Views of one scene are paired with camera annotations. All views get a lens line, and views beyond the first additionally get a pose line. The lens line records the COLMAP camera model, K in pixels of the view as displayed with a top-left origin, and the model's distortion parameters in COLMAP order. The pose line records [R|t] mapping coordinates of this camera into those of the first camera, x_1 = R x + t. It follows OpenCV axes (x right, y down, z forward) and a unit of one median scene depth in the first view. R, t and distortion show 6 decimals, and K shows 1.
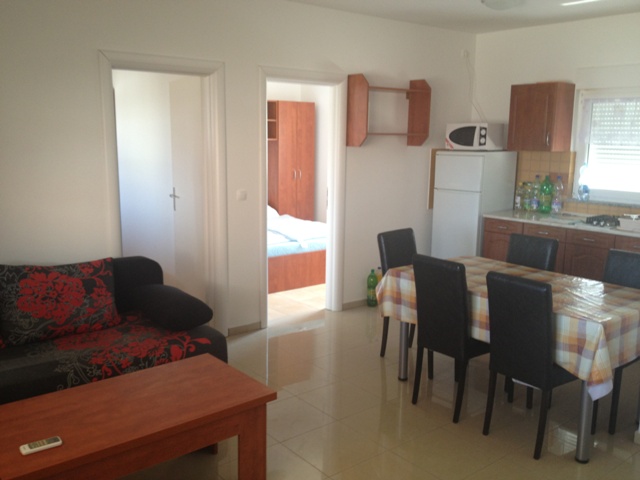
lens RADIAL K [[582.4, 0, 317.0], [0, 582.4, 241.9], [0, 0, 1]] dist [0.004283, 0.000000]
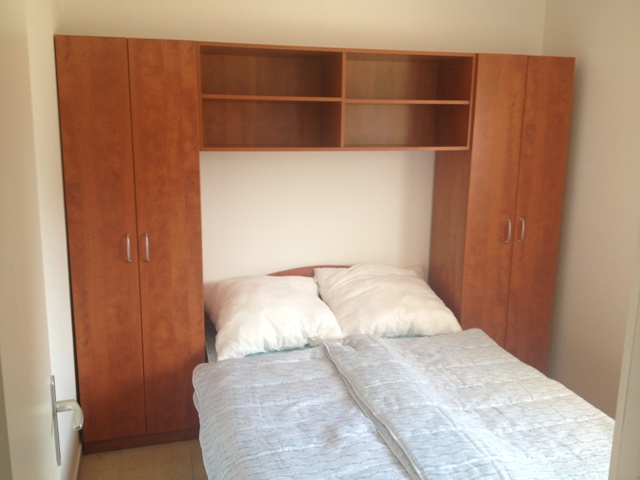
lens RADIAL K [[582.4, 0, 317.1], [0, 582.4, 234.3], [0, 0, 1]] dist [0.004283, 0.000000]
pose [[0.920833, 0.081494, -0.381346, -0.004758], [-0.069753, 0.996570, 0.044534, -0.123446], [0.383667, -0.014408, 0.923359, 0.563285]]
